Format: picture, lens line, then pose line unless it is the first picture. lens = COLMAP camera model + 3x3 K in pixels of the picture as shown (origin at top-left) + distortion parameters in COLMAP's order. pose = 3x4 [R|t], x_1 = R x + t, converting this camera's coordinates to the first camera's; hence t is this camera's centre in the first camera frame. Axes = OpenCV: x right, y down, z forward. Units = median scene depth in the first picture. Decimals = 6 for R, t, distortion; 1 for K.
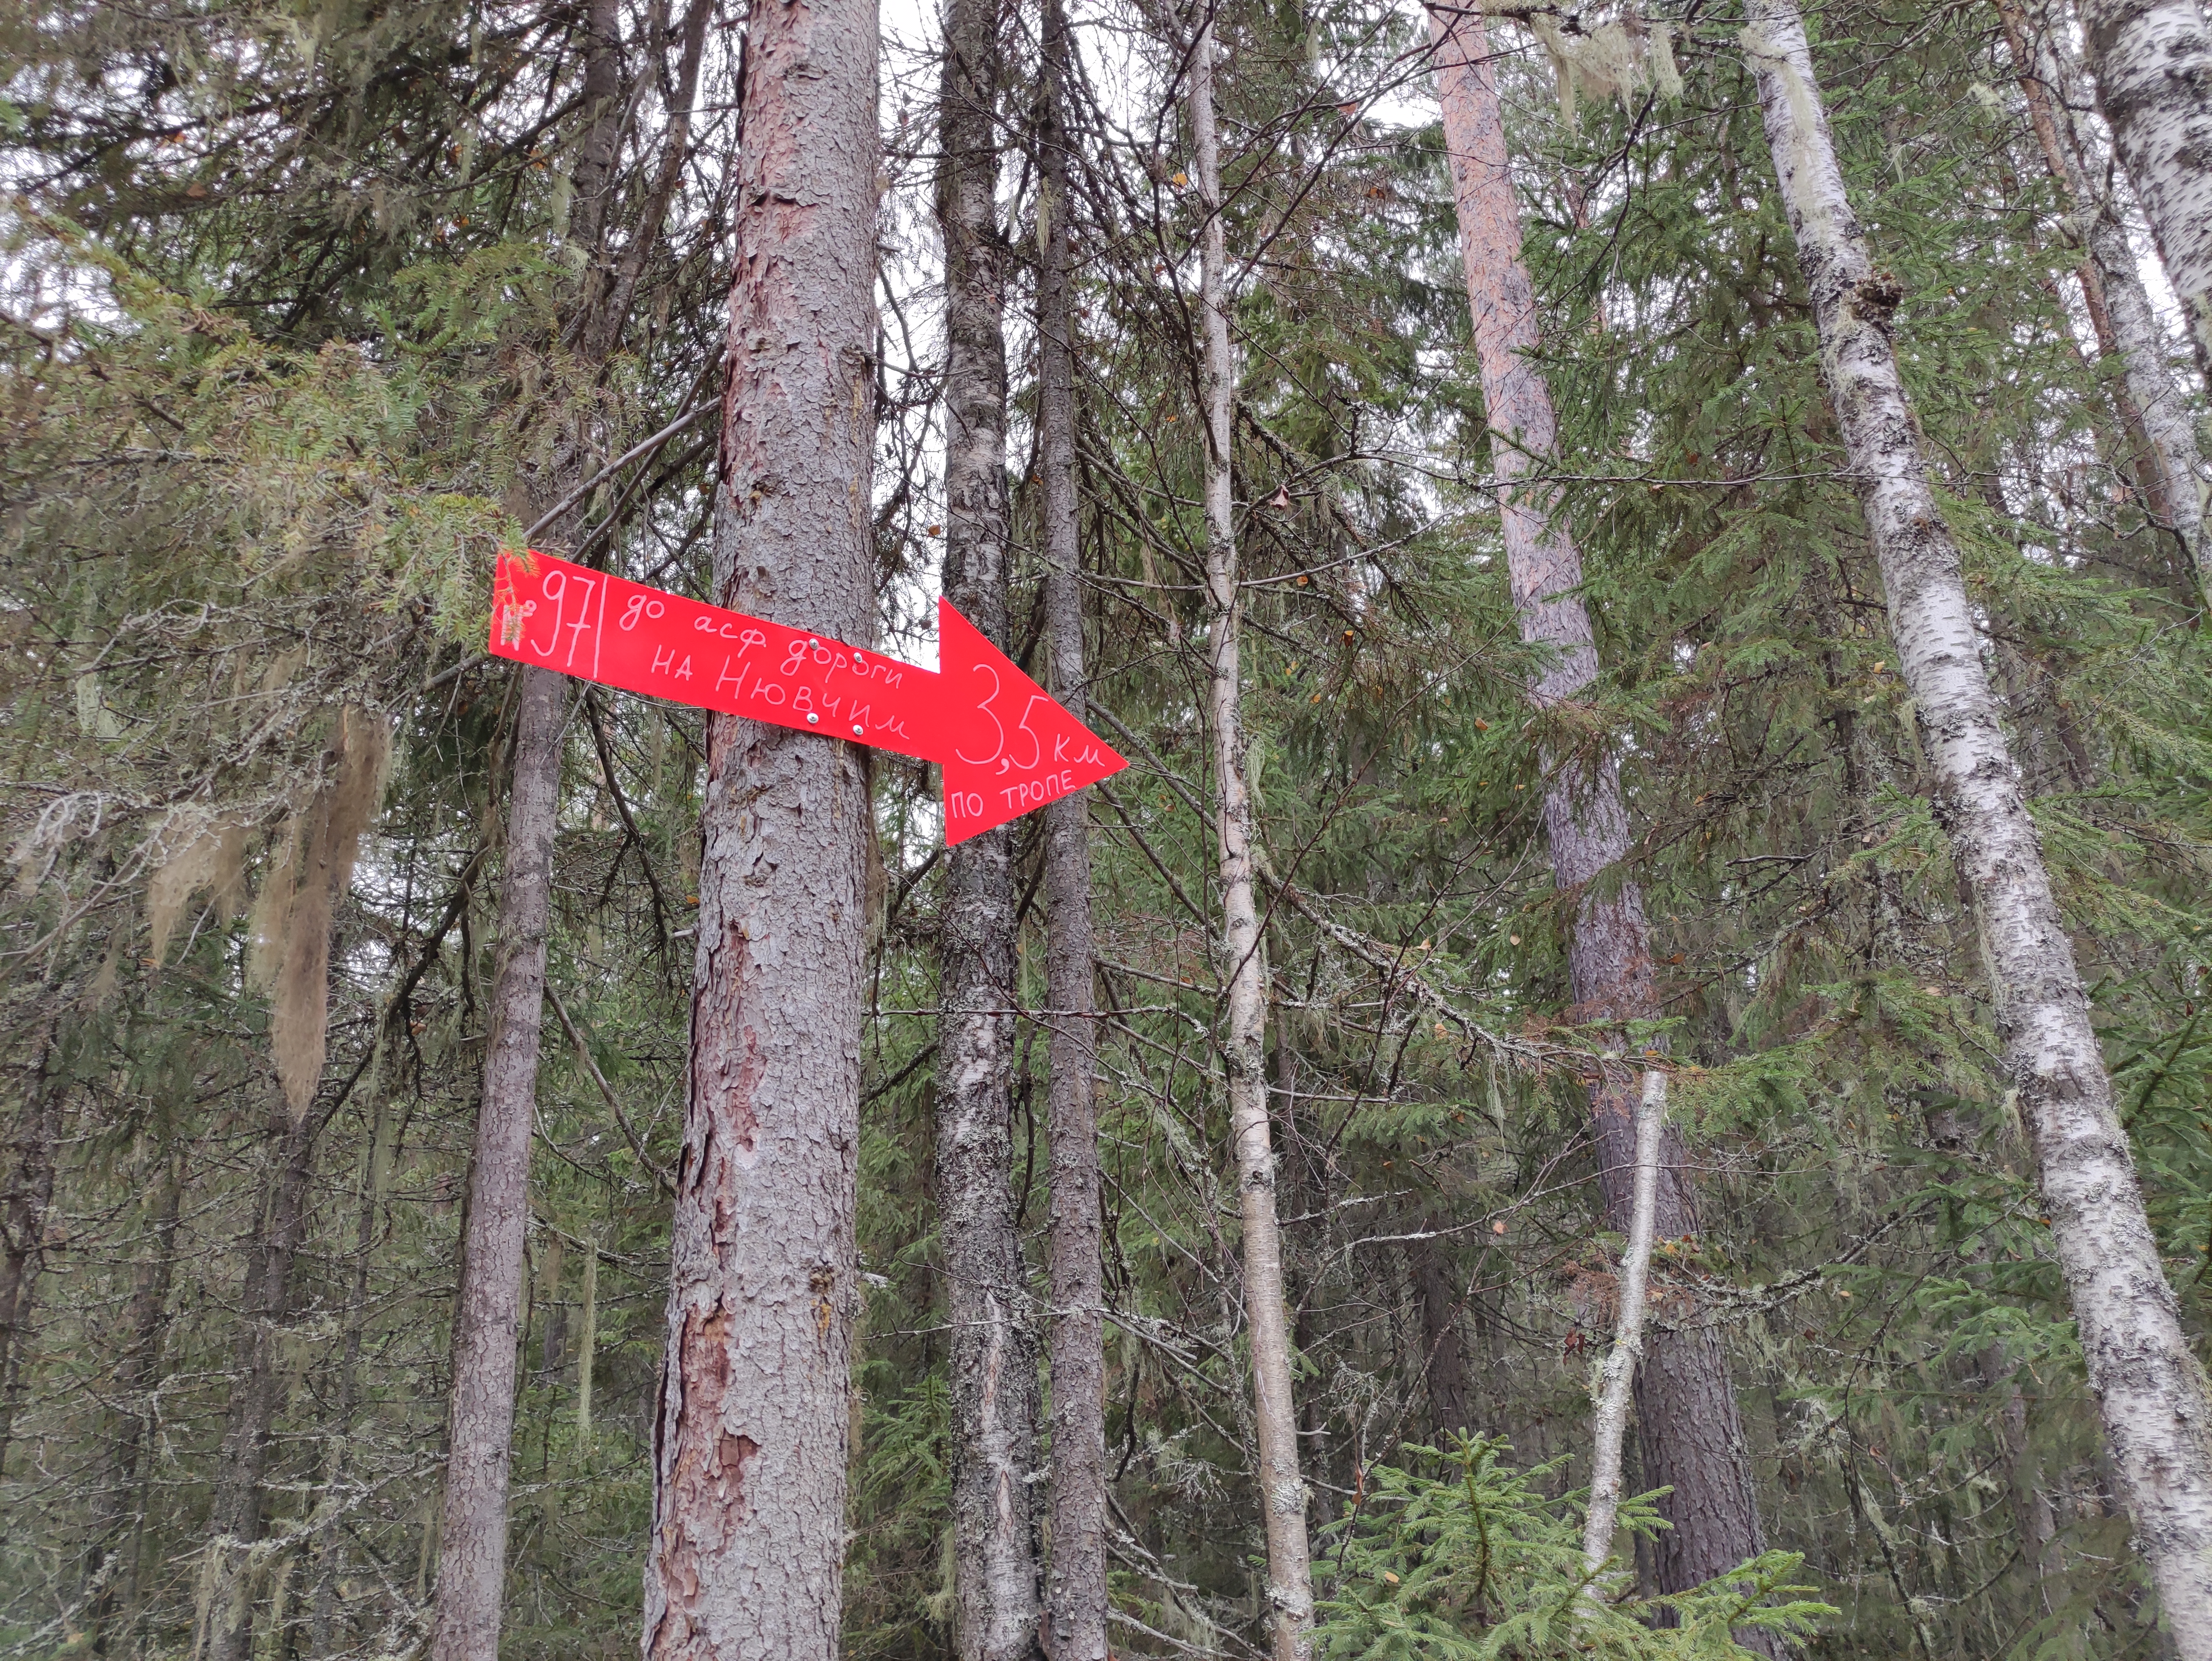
lens RADIAL K [[1615.2, 0, 1126.1], [0, 1615.2, 816.6], [0, 0, 1]] dist [0.069377, -0.071843]
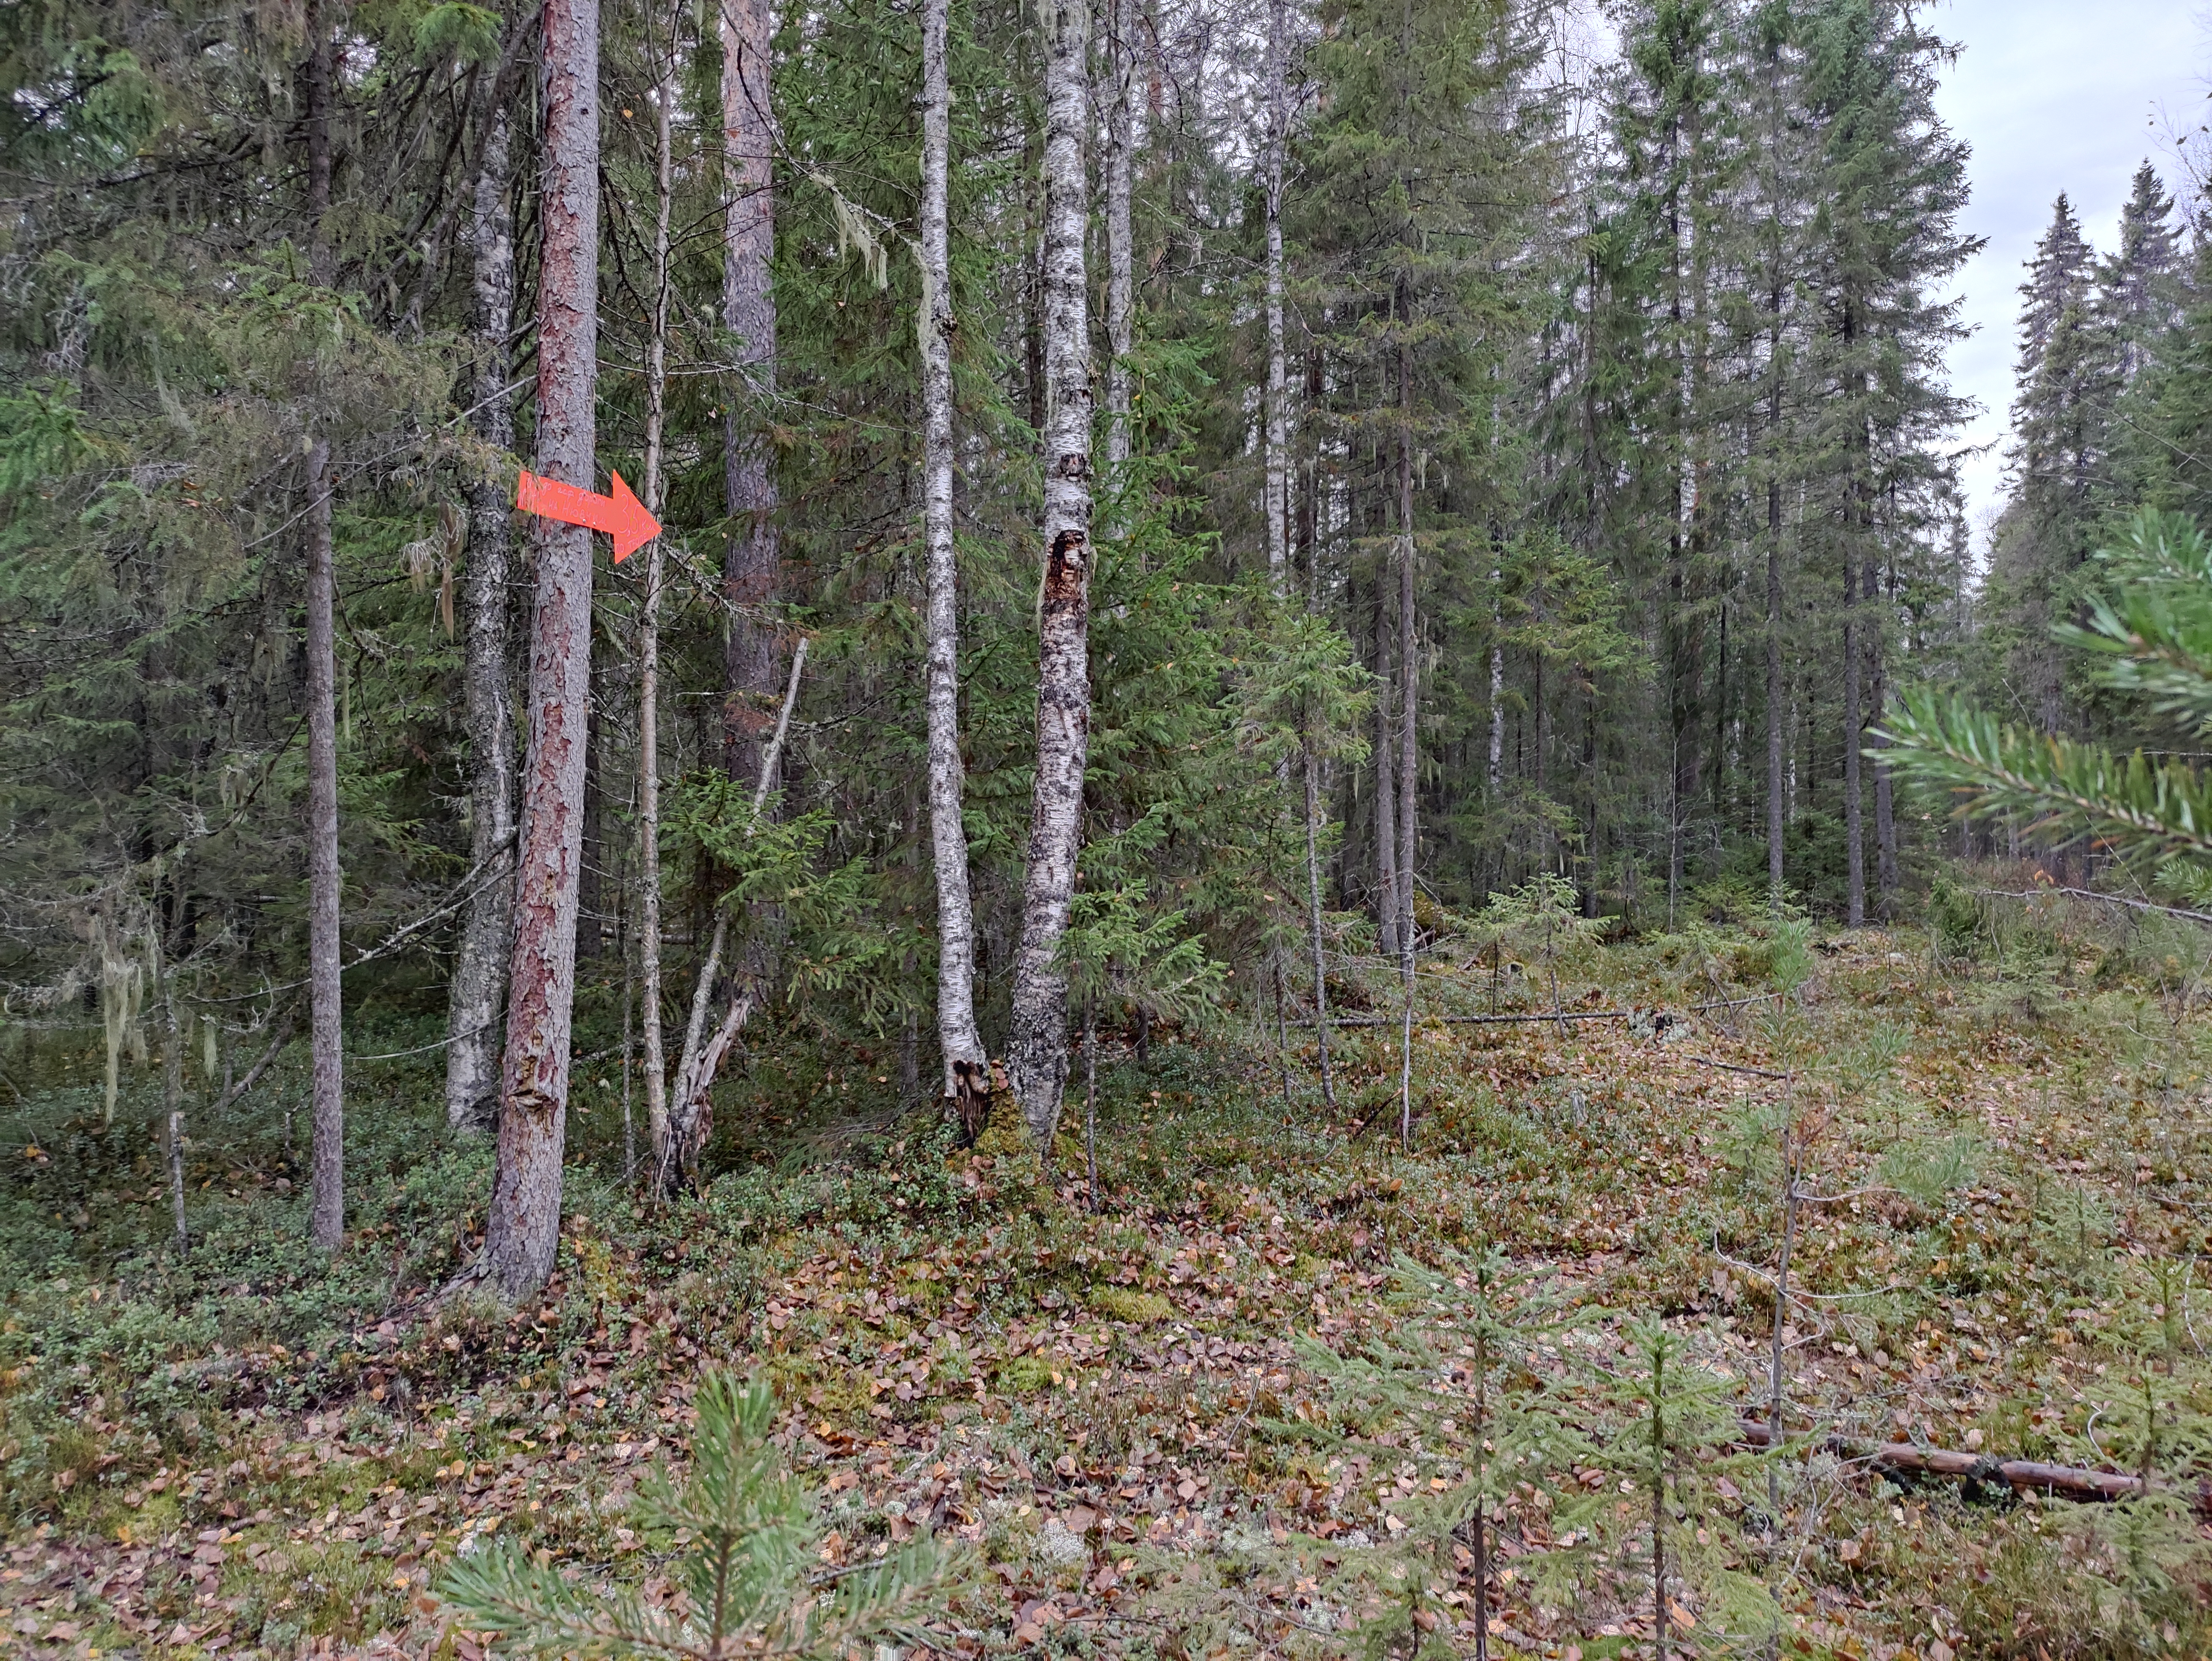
lens RADIAL K [[1615.2, 0, 1126.1], [0, 1615.2, 816.6], [0, 0, 1]] dist [0.069377, -0.071843]
pose [[0.836603, 0.051717, 0.545363, -0.644967], [-0.232997, 0.934592, 0.268795, -0.395952], [-0.495790, -0.351943, 0.793932, -1.401366]]
